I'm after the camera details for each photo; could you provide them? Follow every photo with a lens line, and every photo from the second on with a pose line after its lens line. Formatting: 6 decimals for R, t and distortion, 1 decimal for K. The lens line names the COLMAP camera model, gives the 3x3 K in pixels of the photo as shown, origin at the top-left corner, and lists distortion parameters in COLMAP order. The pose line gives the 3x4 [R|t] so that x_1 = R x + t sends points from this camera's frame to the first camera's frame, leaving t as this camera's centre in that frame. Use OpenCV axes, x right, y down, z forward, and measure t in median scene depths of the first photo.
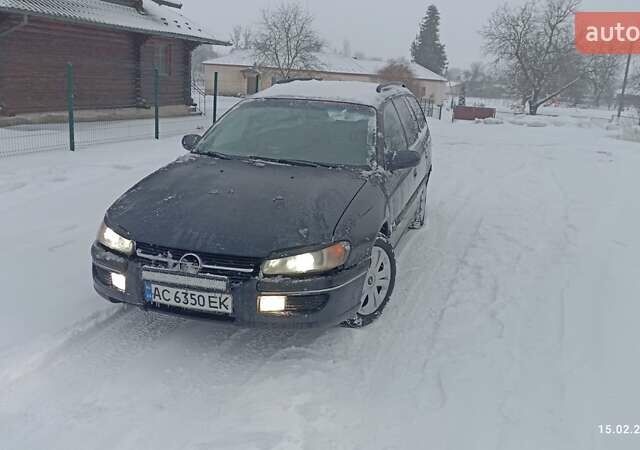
lens RADIAL K [[573.0, 0, 320.0], [0, 573.0, 225.0], [0, 0, 1]] dist [0.081572, -0.079037]
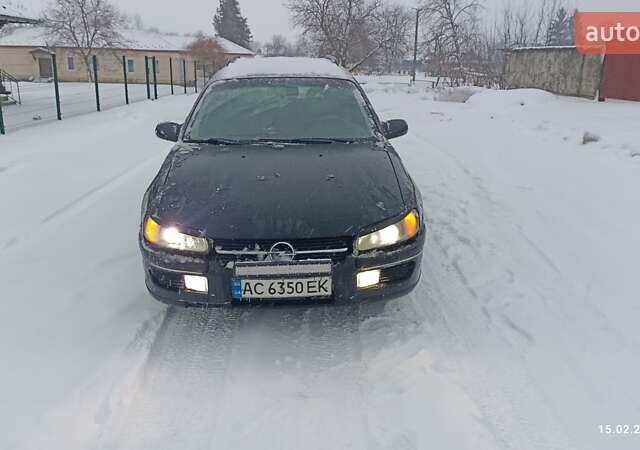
lens RADIAL K [[573.0, 0, 320.0], [0, 573.0, 225.0], [0, 0, 1]] dist [0.081572, -0.079037]
pose [[0.941435, -0.138070, 0.307631, -0.442760], [0.125490, 0.990254, 0.060407, -0.028501], [-0.312973, -0.018265, 0.949586, 0.055535]]
